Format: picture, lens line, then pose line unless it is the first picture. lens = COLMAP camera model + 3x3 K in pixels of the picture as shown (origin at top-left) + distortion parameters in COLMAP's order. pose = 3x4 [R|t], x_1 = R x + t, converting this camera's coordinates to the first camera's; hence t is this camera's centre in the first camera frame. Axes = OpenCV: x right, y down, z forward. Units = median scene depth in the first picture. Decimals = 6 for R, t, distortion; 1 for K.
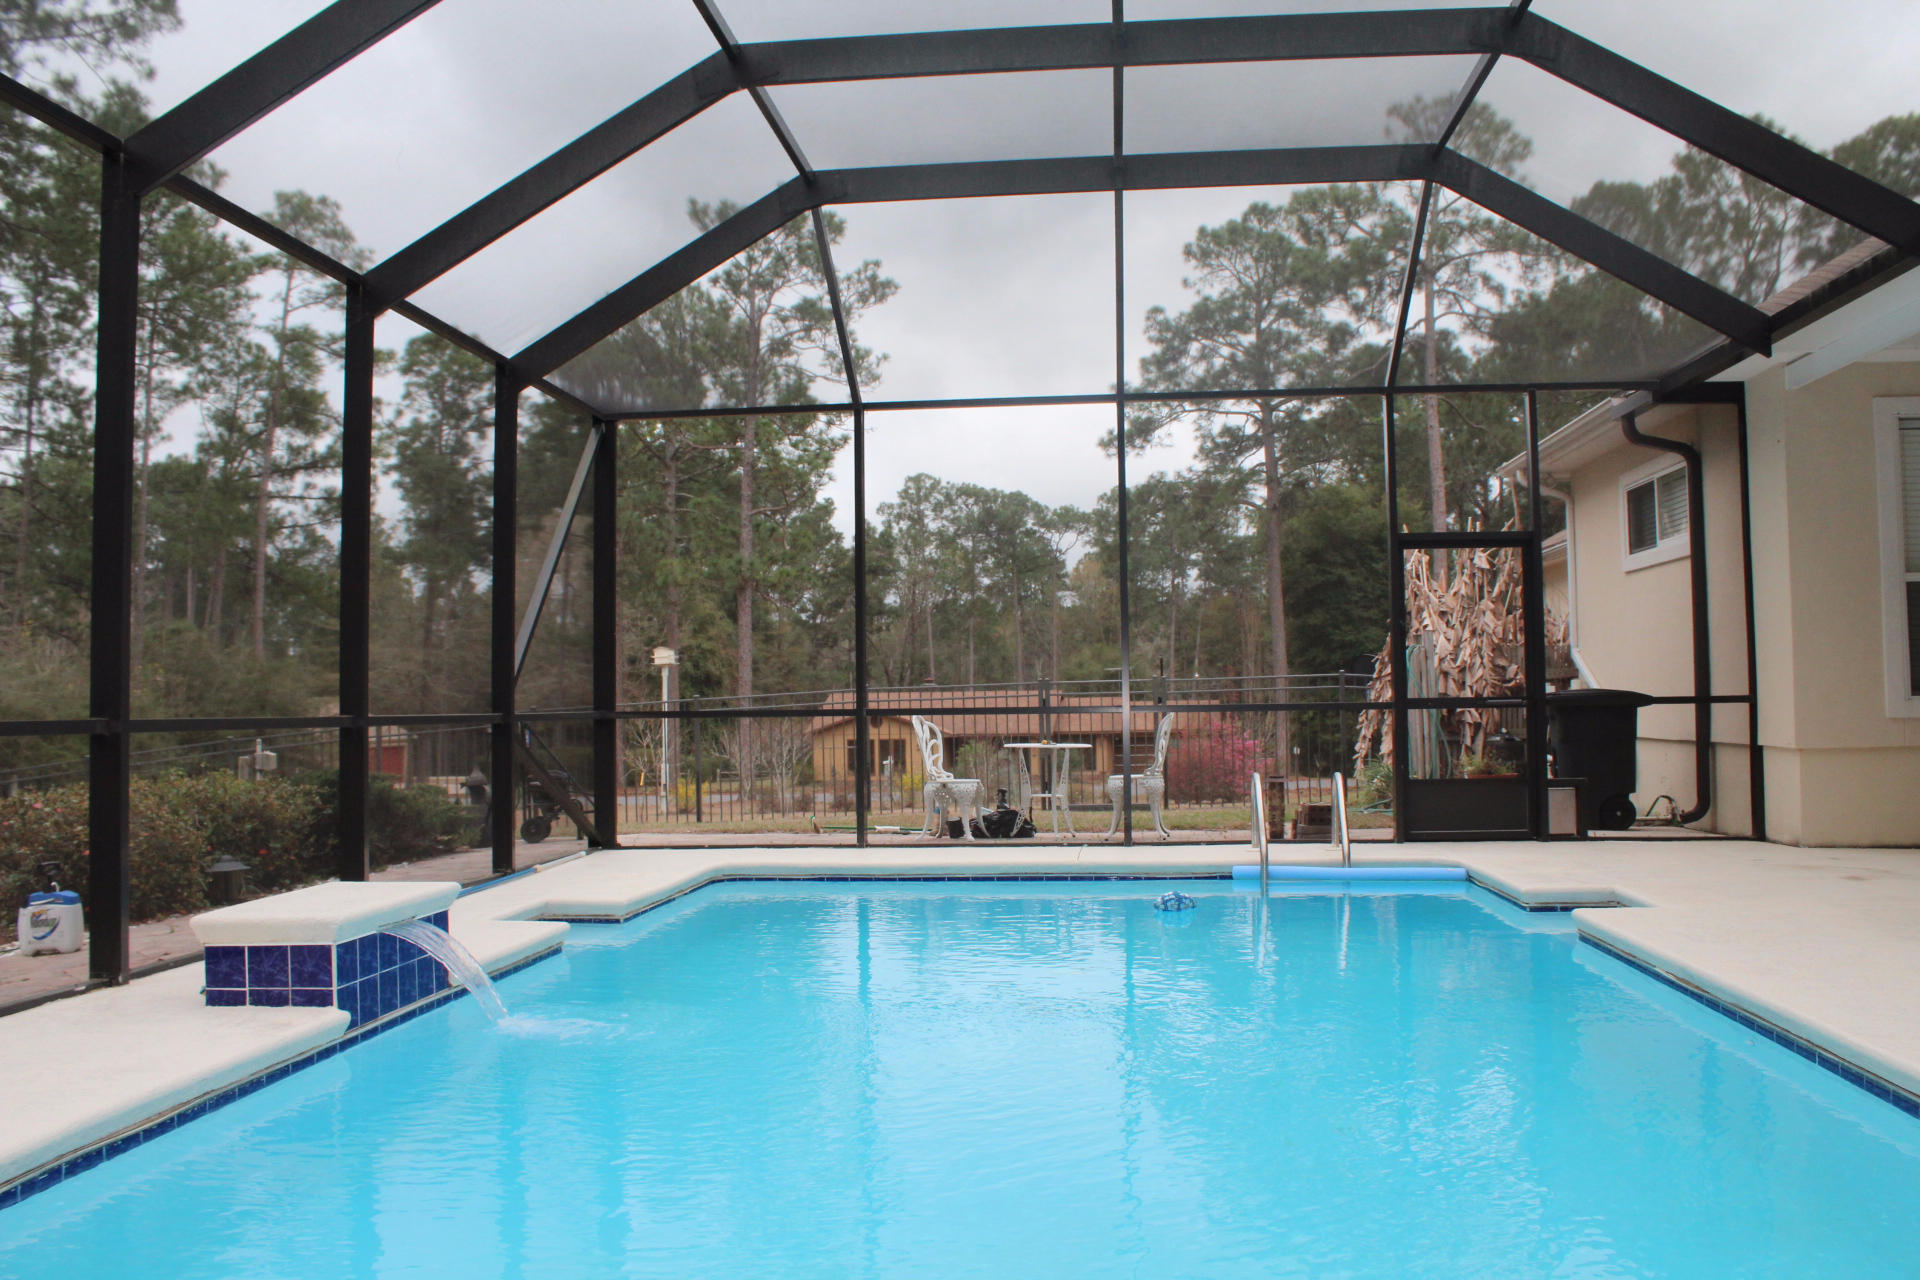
lens RADIAL K [[1628.2, 0, 960.0], [0, 1628.2, 640.0], [0, 0, 1]] dist [-0.108831, 0.014304]
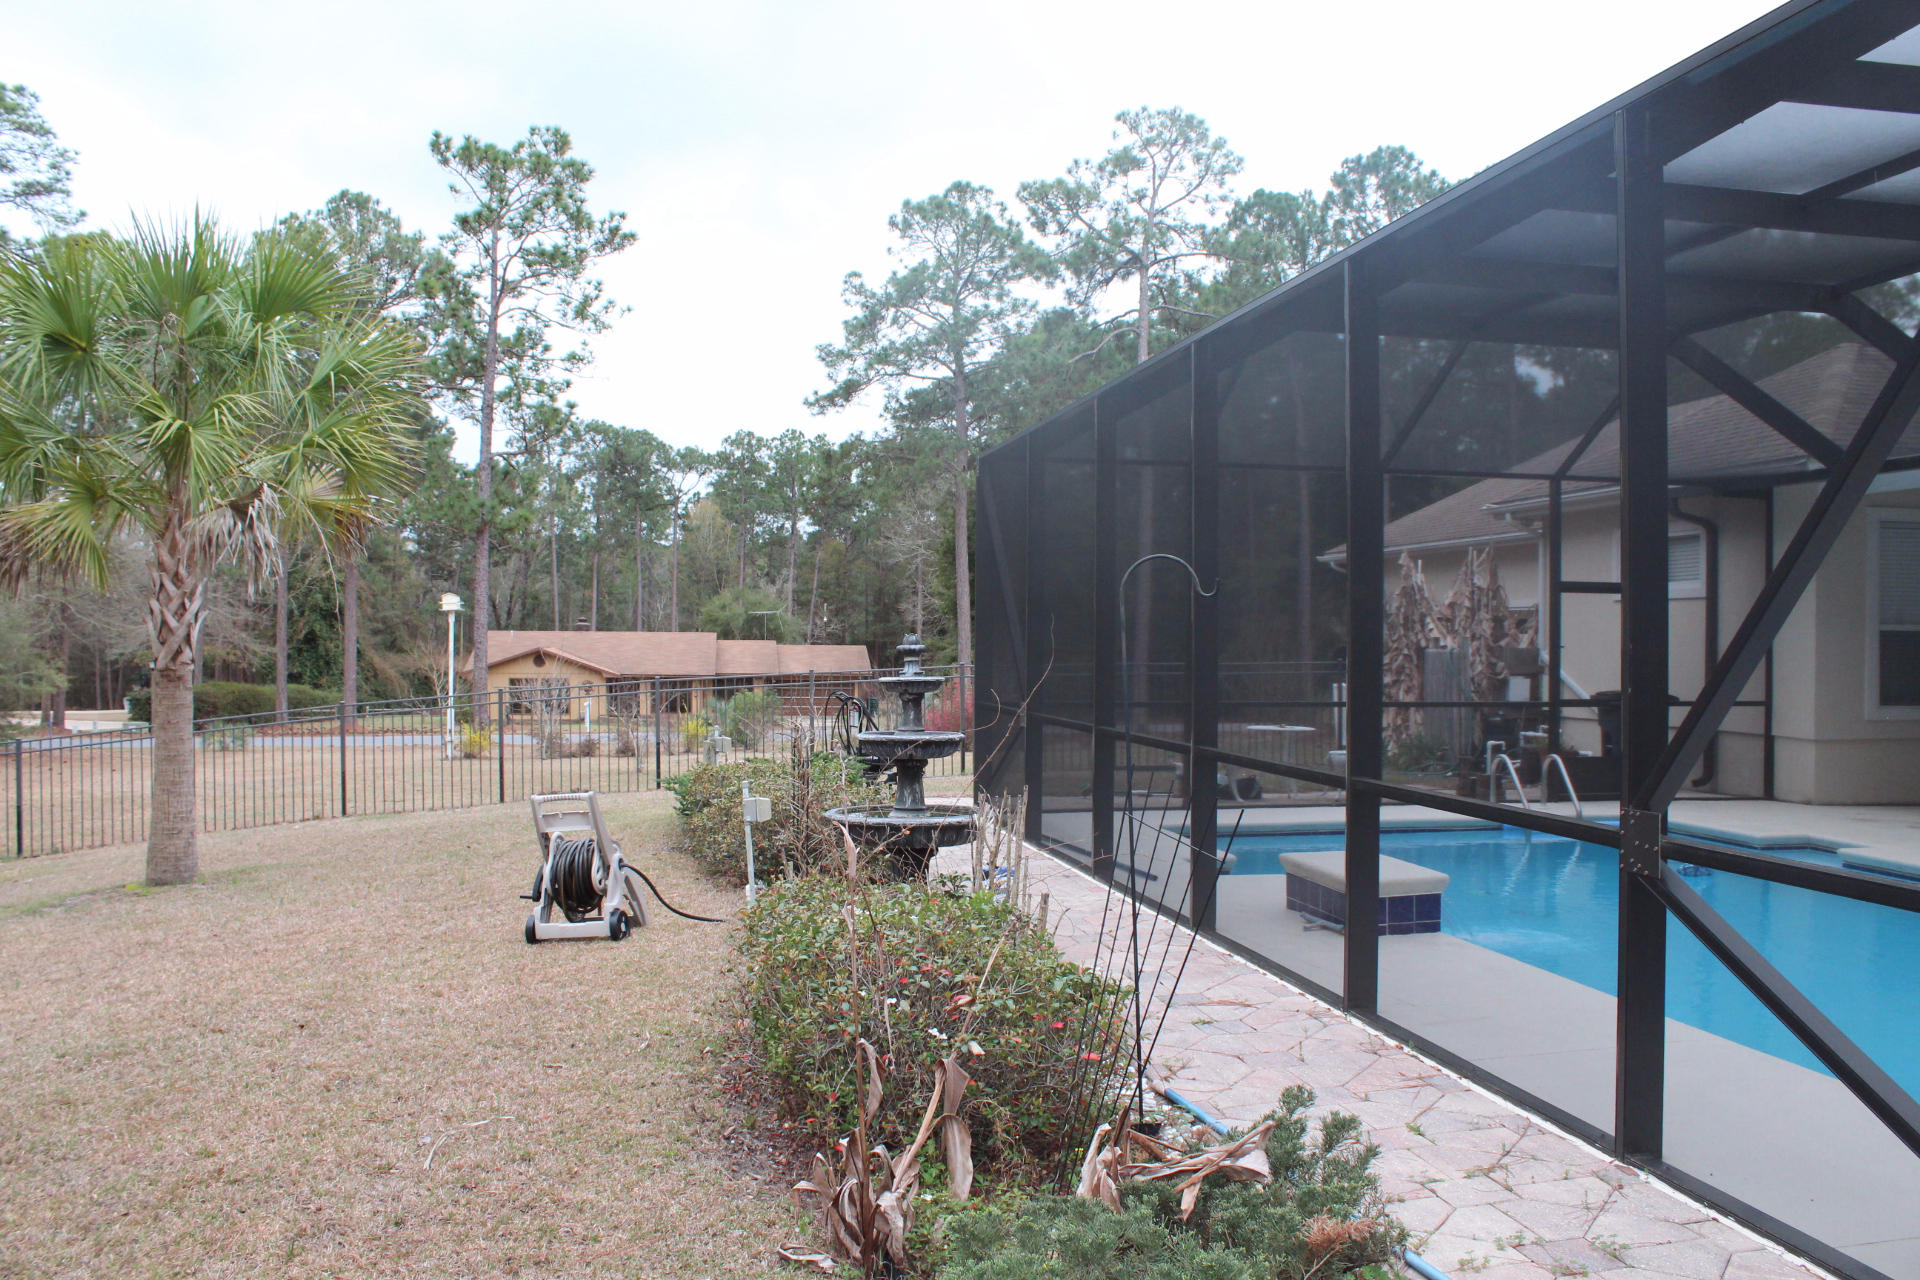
lens RADIAL K [[1628.2, 0, 960.0], [0, 1628.2, 640.0], [0, 0, 1]] dist [-0.108831, 0.014304]
pose [[0.960845, 0.020937, 0.276293, -0.101153], [-0.031988, 0.998856, 0.035550, -0.008038], [-0.275232, -0.042996, 0.960416, -0.031219]]
